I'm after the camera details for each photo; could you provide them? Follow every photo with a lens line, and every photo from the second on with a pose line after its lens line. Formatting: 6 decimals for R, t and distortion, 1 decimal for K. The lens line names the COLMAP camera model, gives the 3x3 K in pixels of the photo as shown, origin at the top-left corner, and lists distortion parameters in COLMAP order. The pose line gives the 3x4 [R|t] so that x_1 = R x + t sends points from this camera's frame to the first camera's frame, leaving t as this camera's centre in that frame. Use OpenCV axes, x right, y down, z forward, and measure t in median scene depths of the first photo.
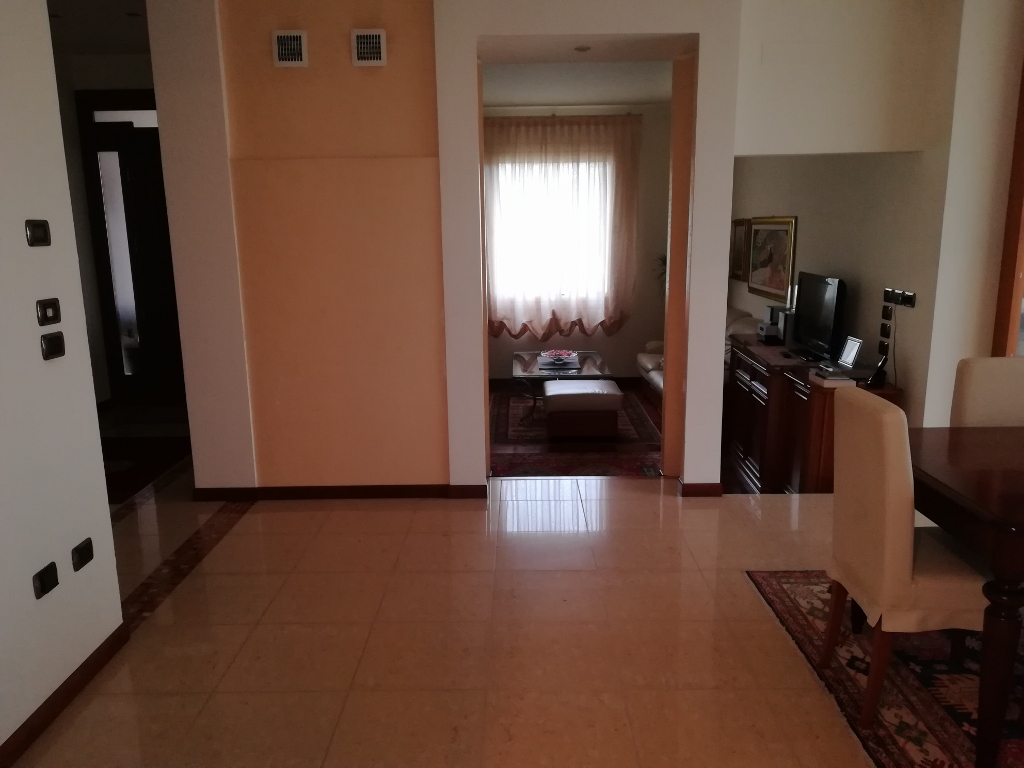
lens RADIAL K [[800.0, 0, 511.8], [0, 800.0, 385.0], [0, 0, 1]] dist [0.025431, -0.032206]
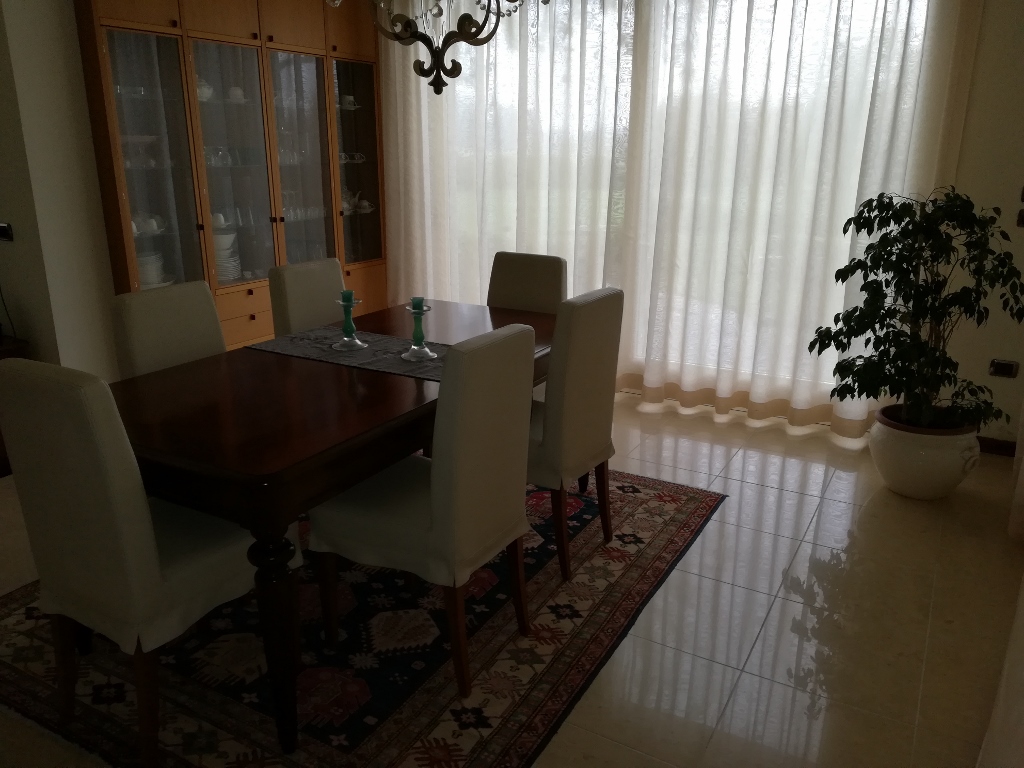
lens RADIAL K [[800.0, 0, 511.6], [0, 800.0, 386.5], [0, 0, 1]] dist [0.025431, -0.032206]
pose [[0.486909, -0.240005, 0.839832, 0.027617], [0.162575, 0.969608, 0.182836, -0.030331], [-0.858189, 0.047511, 0.511130, 0.227218]]
